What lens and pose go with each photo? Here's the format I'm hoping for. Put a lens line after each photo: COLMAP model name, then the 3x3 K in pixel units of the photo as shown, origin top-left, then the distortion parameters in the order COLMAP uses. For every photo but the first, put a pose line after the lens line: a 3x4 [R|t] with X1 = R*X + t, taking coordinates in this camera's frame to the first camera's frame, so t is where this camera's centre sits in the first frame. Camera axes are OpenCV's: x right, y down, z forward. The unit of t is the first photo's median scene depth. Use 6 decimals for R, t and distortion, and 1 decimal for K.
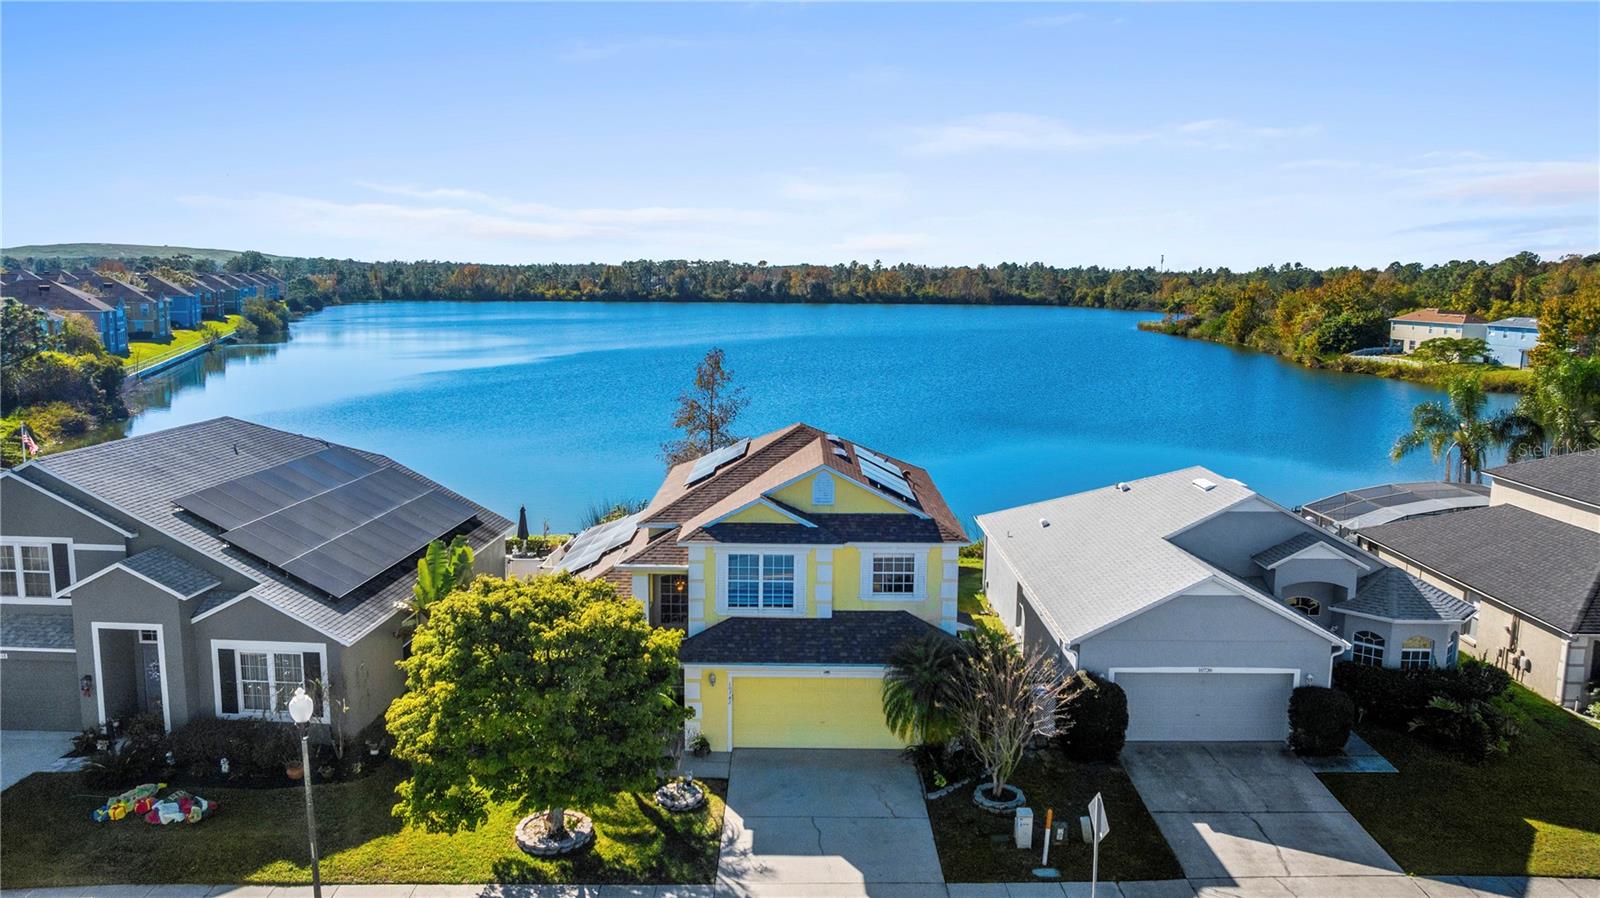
lens RADIAL K [[1135.8, 0, 800.0], [0, 1135.8, 449.0], [0, 0, 1]] dist [-0.026198, 0.004853]
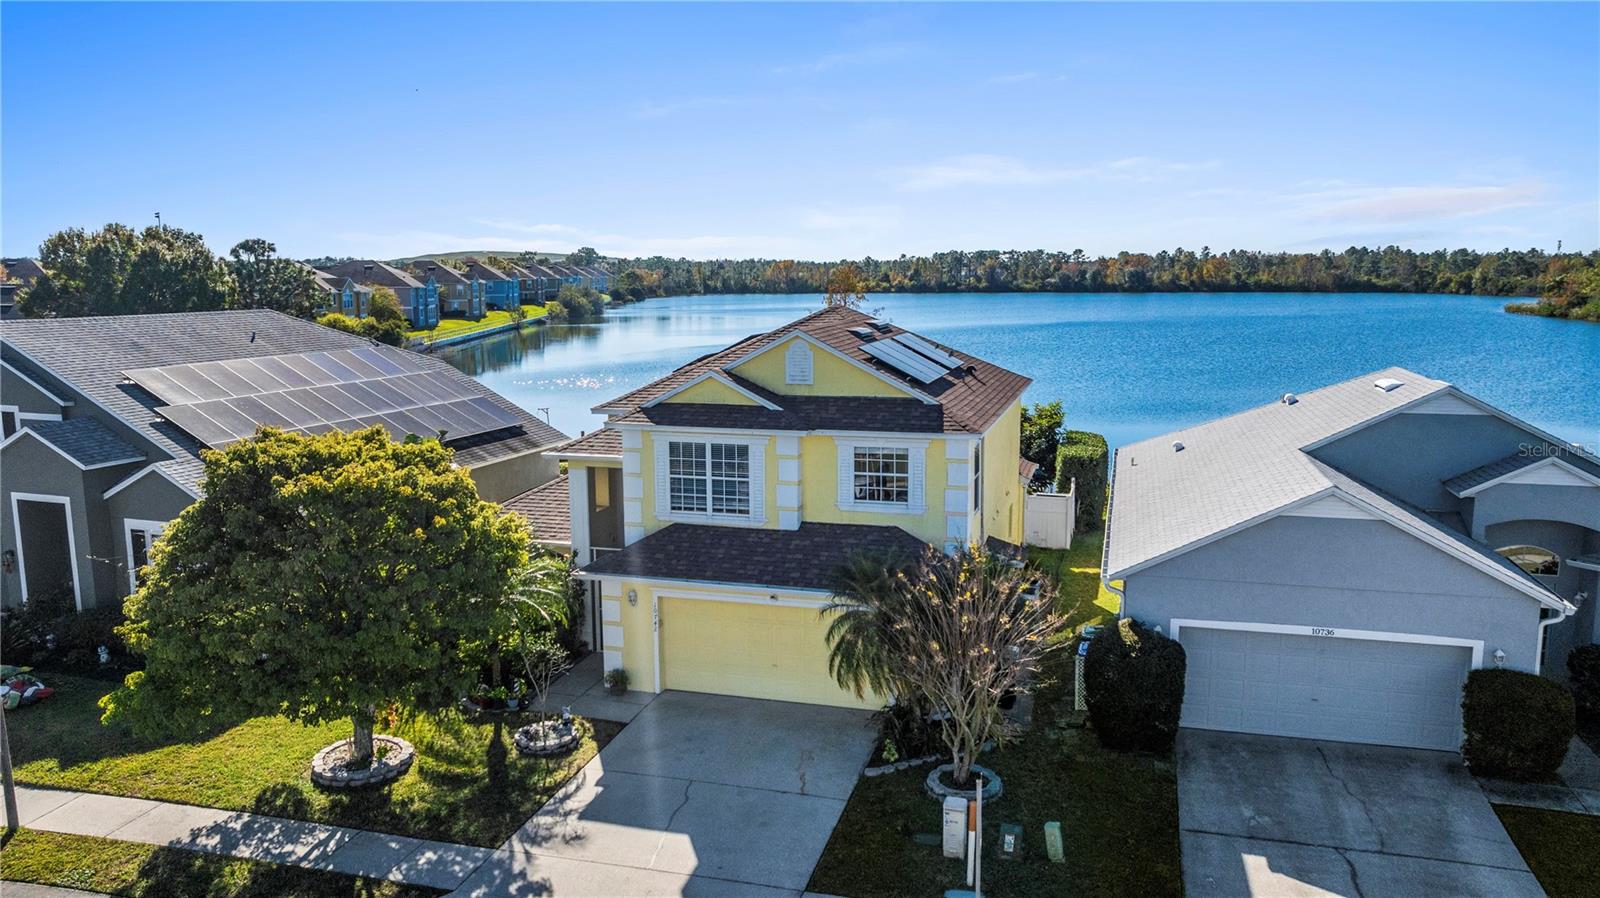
lens RADIAL K [[1135.8, 0, 800.0], [0, 1135.8, 449.0], [0, 0, 1]] dist [-0.026198, 0.004853]
pose [[0.960267, 0.026806, -0.277794, 0.238205], [-0.026457, 0.999637, 0.005007, 0.090506], [0.277828, 0.002541, 0.960628, 0.271224]]
